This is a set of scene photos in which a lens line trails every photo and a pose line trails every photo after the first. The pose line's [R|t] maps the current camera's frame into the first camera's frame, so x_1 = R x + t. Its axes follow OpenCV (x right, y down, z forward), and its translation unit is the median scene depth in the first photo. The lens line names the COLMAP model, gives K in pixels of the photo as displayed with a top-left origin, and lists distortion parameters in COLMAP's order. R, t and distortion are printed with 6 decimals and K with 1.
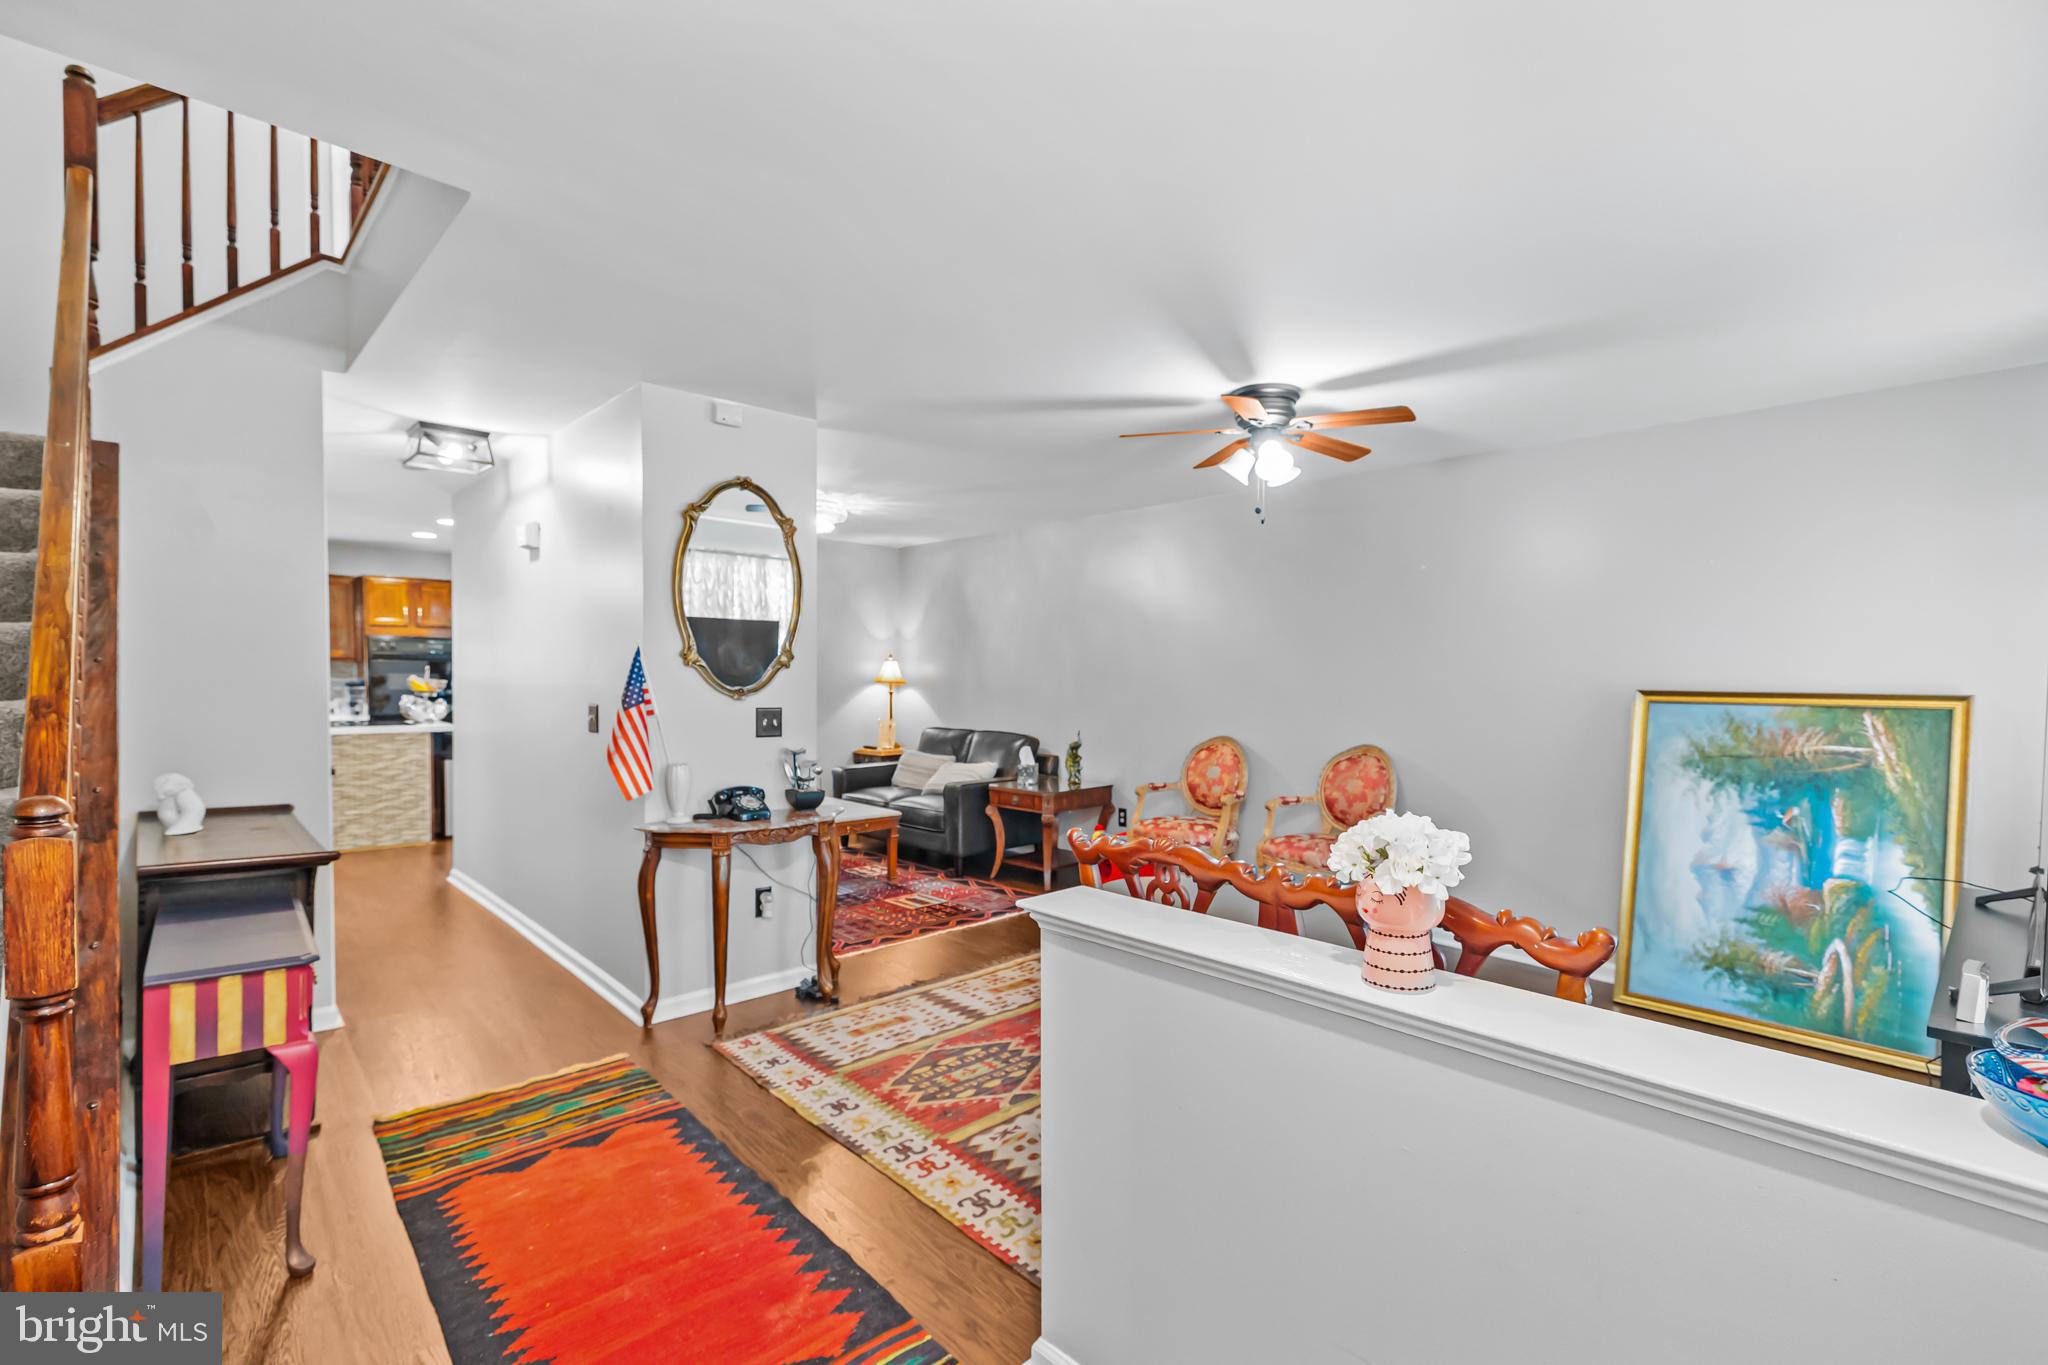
lens RADIAL K [[911.0, 0, 1051.9], [0, 911.0, 704.7], [0, 0, 1]] dist [-0.001028, -0.000168]
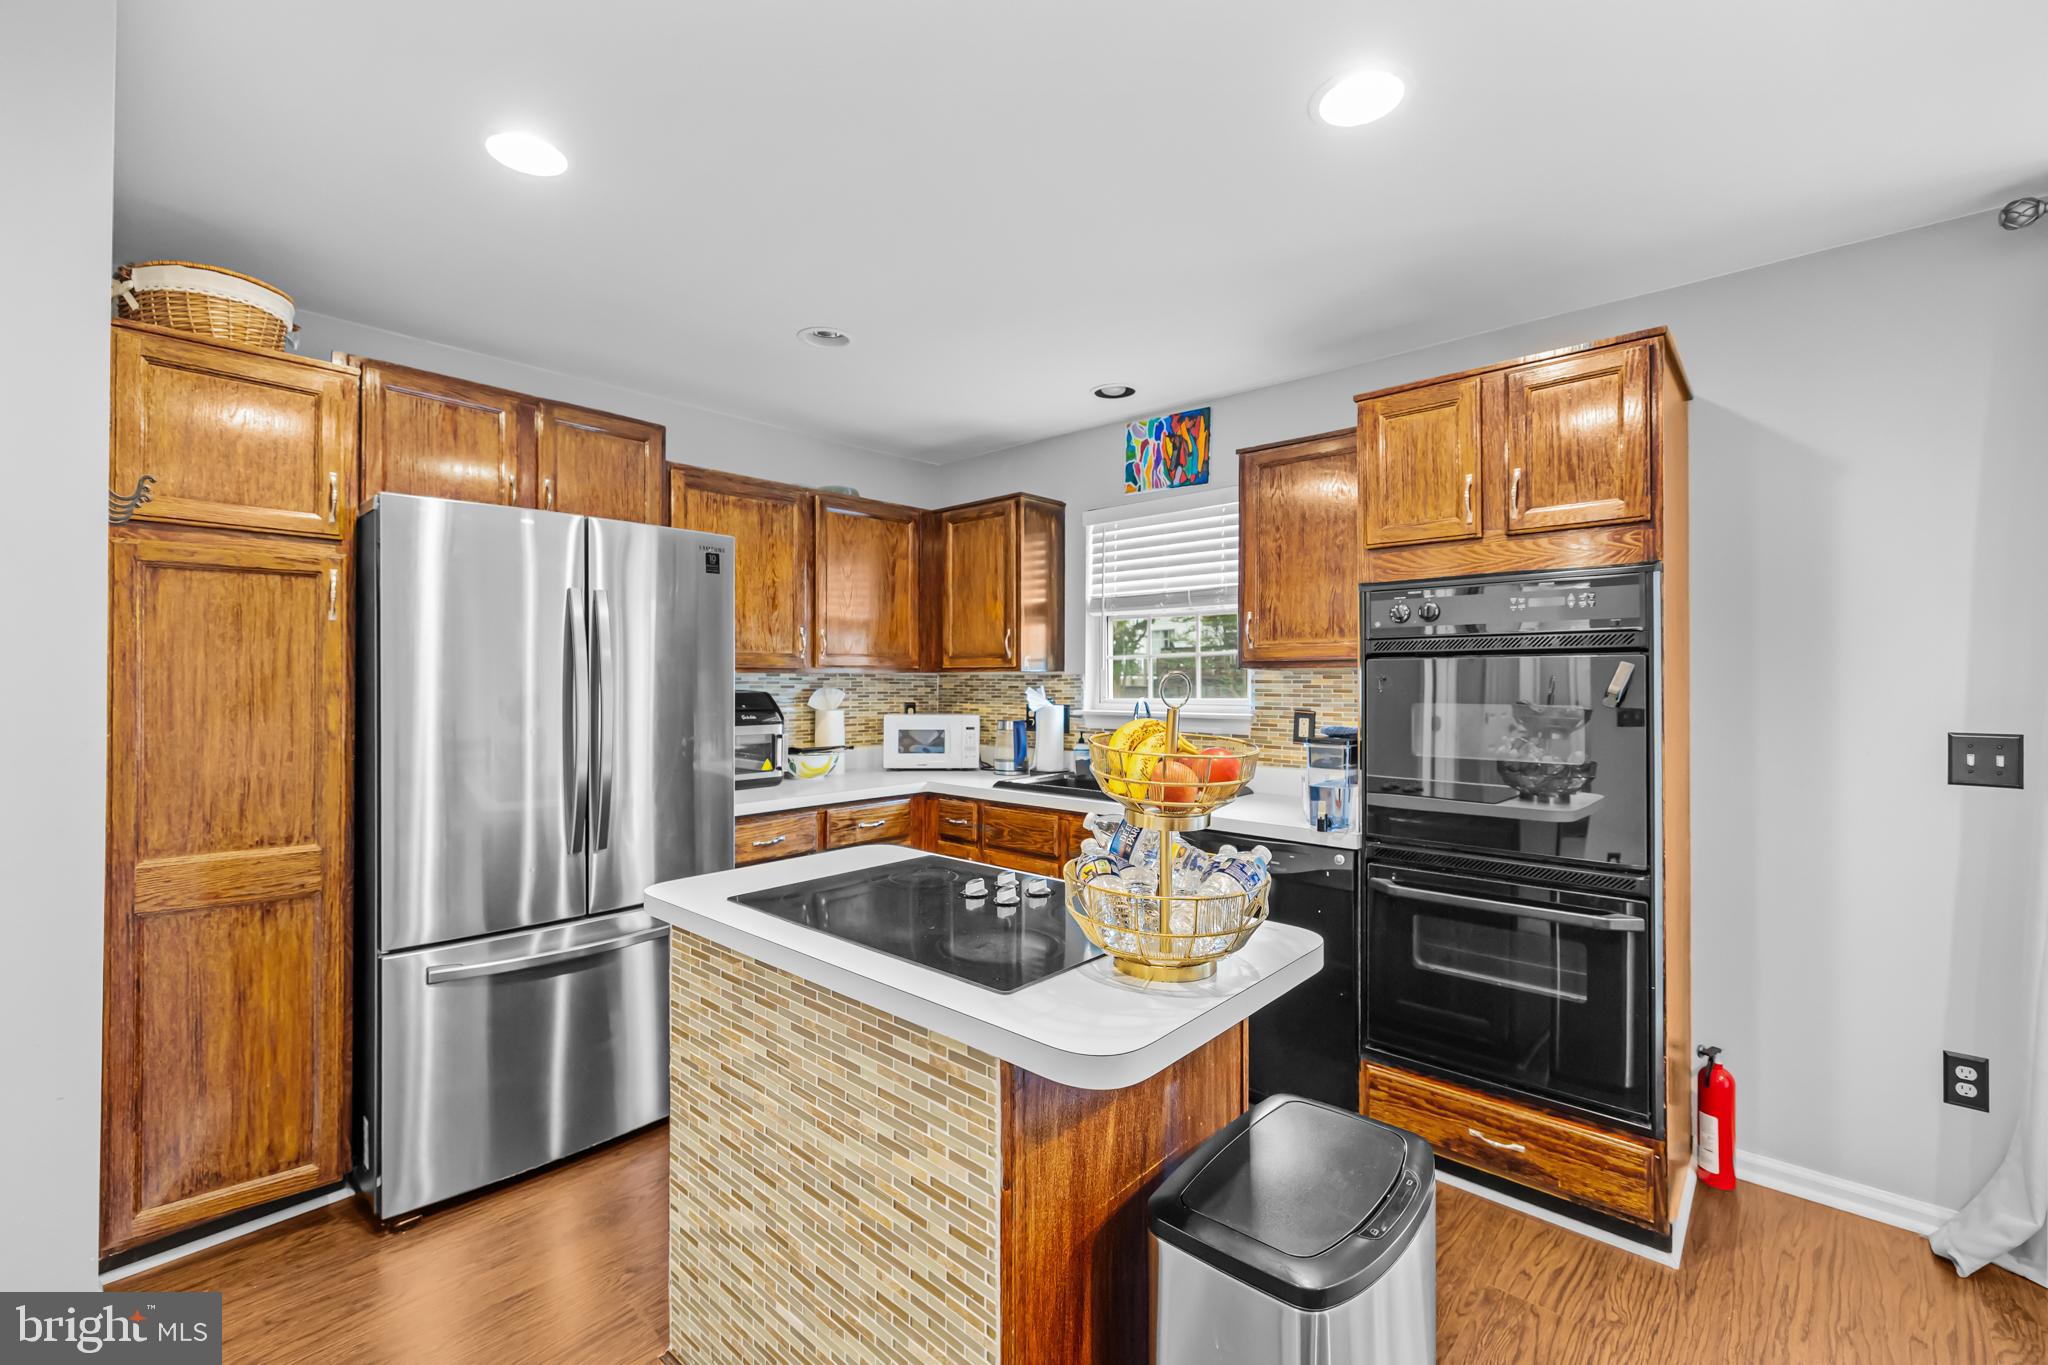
lens RADIAL K [[859.1, 0, 1016.4], [0, 859.1, 677.1], [0, 0, 1]] dist [0.001862, 0.000039]
pose [[0.049012, -0.018489, -0.998627, -0.998595], [-0.038864, 0.999036, -0.020404, -0.070876], [0.998042, 0.039810, 0.048246, 1.889756]]
